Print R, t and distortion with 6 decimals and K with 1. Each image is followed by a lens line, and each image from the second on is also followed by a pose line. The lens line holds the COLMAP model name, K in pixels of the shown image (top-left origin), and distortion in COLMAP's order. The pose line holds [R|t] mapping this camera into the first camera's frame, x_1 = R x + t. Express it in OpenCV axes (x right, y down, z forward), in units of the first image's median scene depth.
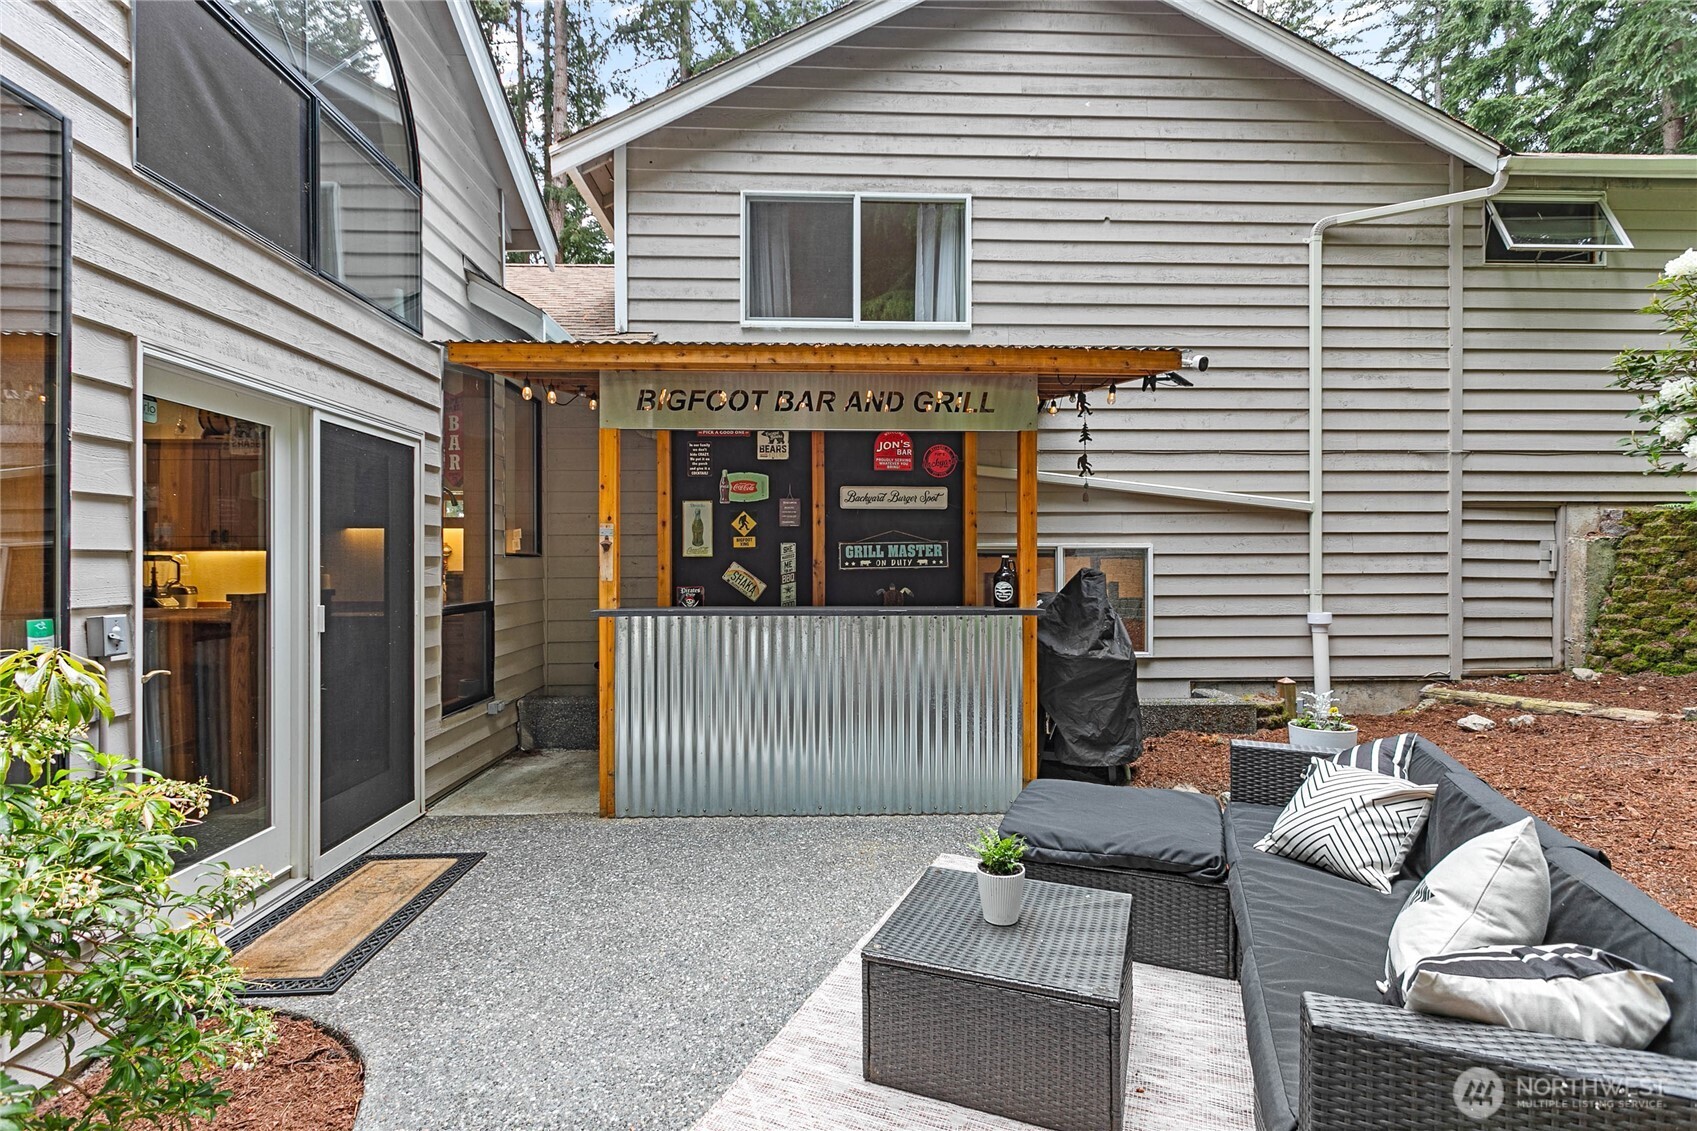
lens RADIAL K [[809.7, 0, 849.7], [0, 809.7, 568.2], [0, 0, 1]] dist [0.004087, 0.000593]
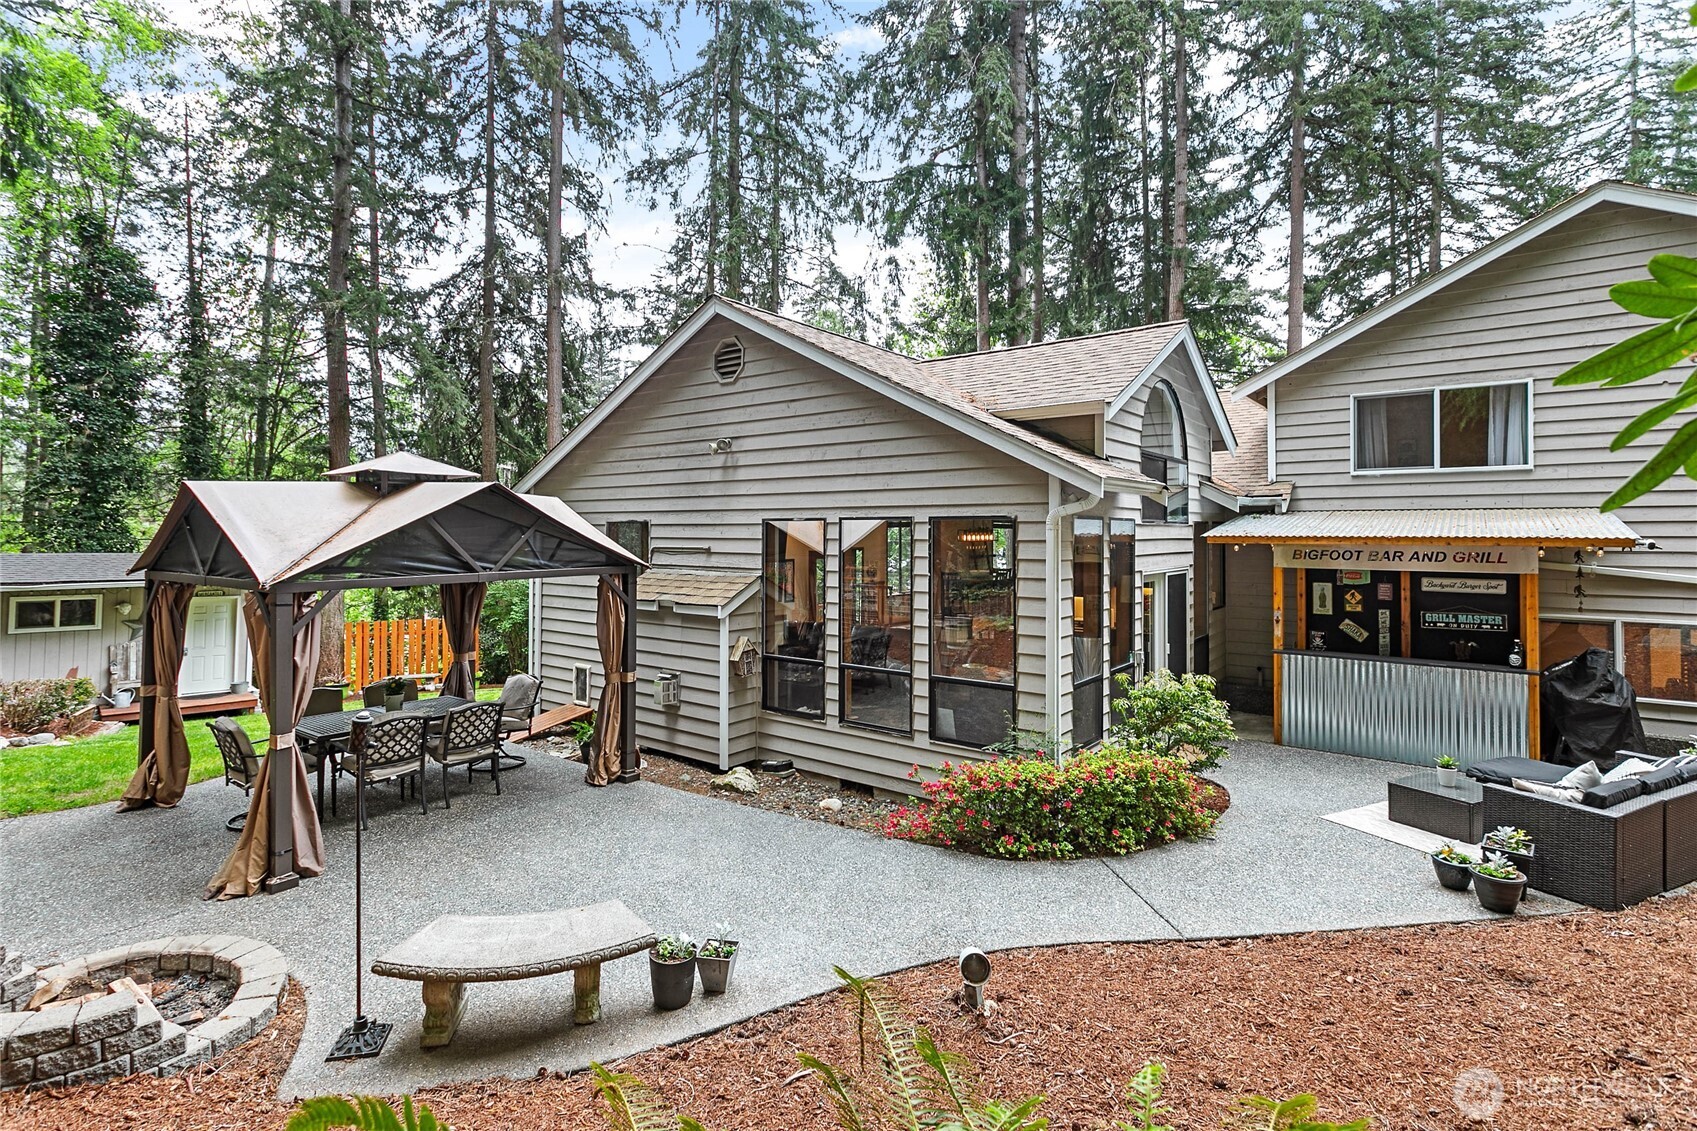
lens RADIAL K [[809.7, 0, 839.2], [0, 809.7, 524.5], [0, 0, 1]] dist [0.004087, 0.000593]
pose [[0.759115, -0.006431, -0.650925, 0.165086], [-0.004636, 0.999872, -0.015285, -0.178126], [0.650940, 0.014620, 0.758988, -1.034593]]
